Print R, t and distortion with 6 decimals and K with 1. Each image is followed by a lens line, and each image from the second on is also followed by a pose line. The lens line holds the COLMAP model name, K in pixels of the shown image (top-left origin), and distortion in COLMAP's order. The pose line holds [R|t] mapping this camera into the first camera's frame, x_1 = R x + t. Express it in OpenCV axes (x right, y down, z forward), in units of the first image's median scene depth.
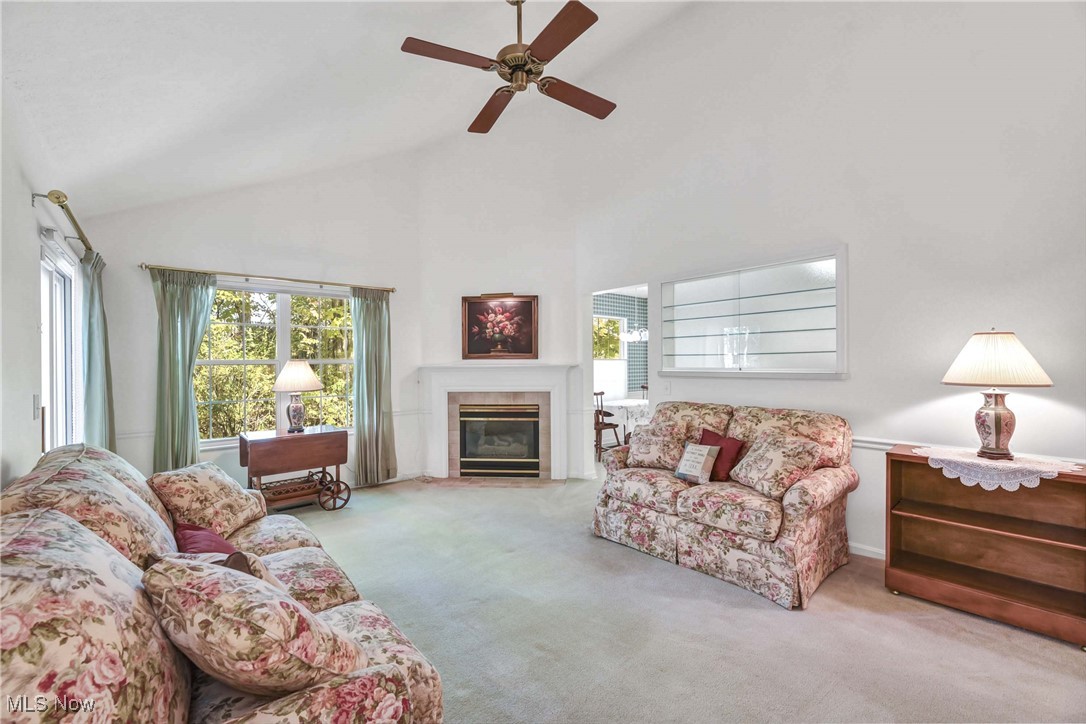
lens RADIAL K [[473.2, 0, 545.2], [0, 473.2, 360.4], [0, 0, 1]] dist [-0.000943, -0.001234]
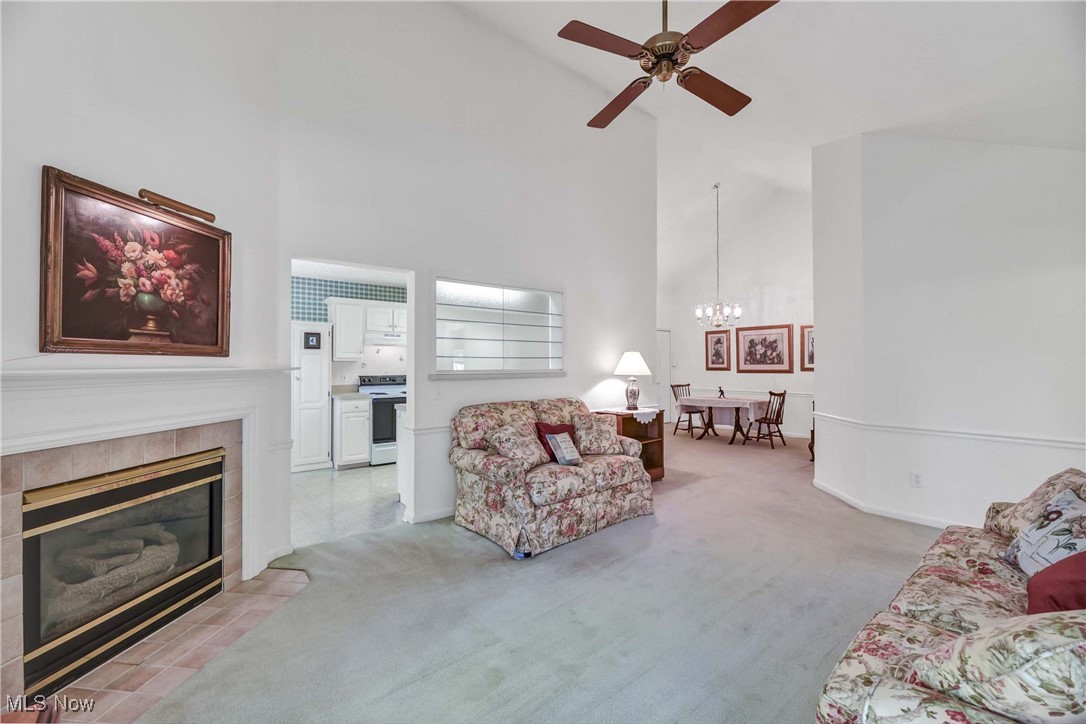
lens RADIAL K [[449.8, 0, 554.4], [0, 449.8, 362.4], [0, 0, 1]] dist [0.000468, -0.001820]
pose [[-0.016640, 0.011671, 0.999793, -0.504438], [-0.000899, 0.999931, -0.011687, 0.008148], [-0.999861, -0.001094, -0.016628, 0.655335]]
